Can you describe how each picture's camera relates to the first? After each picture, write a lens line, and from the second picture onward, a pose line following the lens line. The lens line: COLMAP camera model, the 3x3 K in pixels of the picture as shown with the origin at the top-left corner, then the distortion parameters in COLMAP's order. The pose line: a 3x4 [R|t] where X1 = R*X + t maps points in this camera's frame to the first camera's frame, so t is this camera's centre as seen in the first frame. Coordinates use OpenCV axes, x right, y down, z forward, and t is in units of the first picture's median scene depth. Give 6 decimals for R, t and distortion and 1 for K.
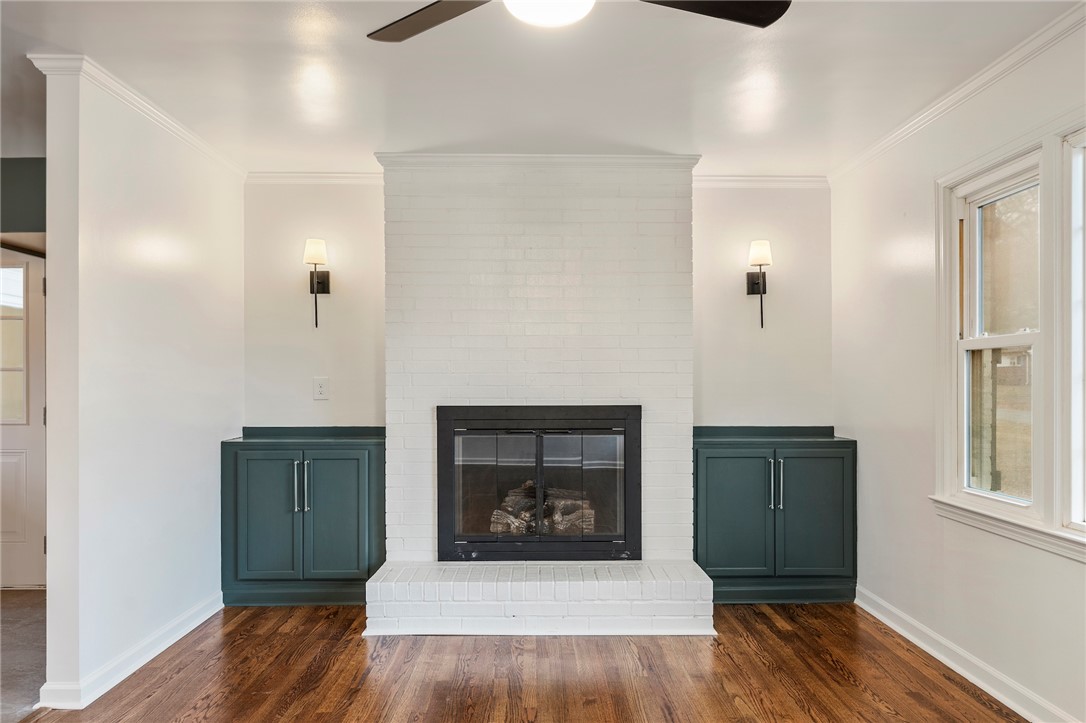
lens RADIAL K [[729.8, 0, 543.7], [0, 729.8, 383.3], [0, 0, 1]] dist [-0.000188, -0.000805]
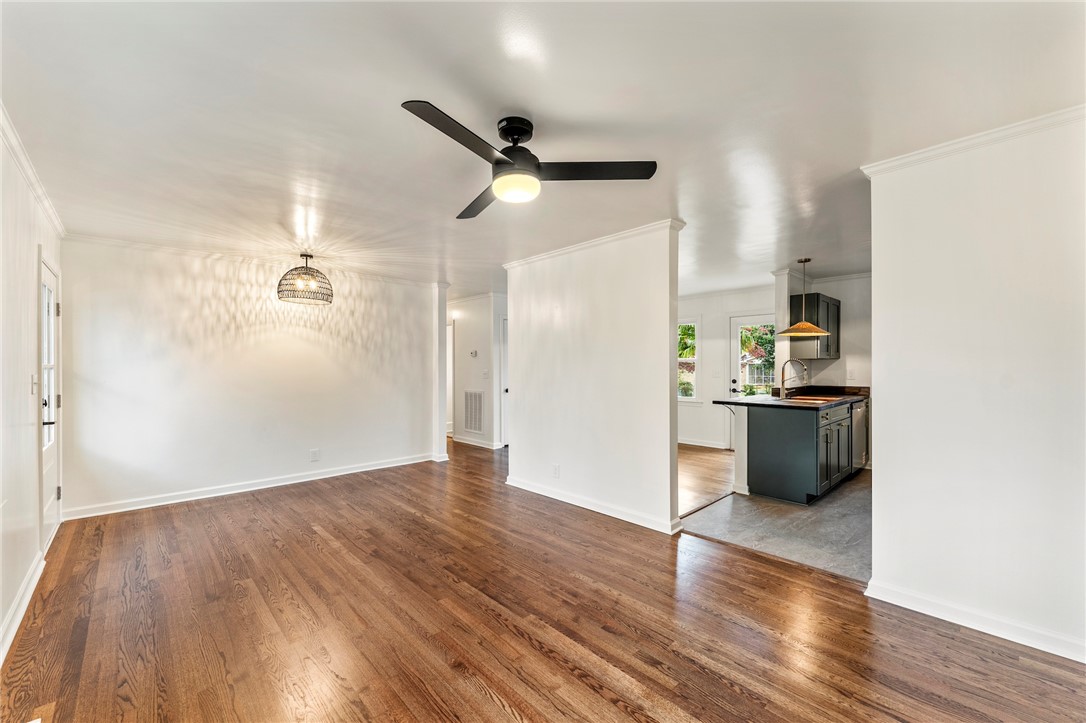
lens RADIAL K [[438.6, 0, 546.6], [0, 438.6, 366.7], [0, 0, 1]] dist [0.000021, -0.000136]
pose [[-0.735566, 0.004367, -0.677439, 0.328357], [0.002293, 0.999990, 0.003957, -0.025026], [0.677449, 0.001358, -0.735568, 0.841441]]
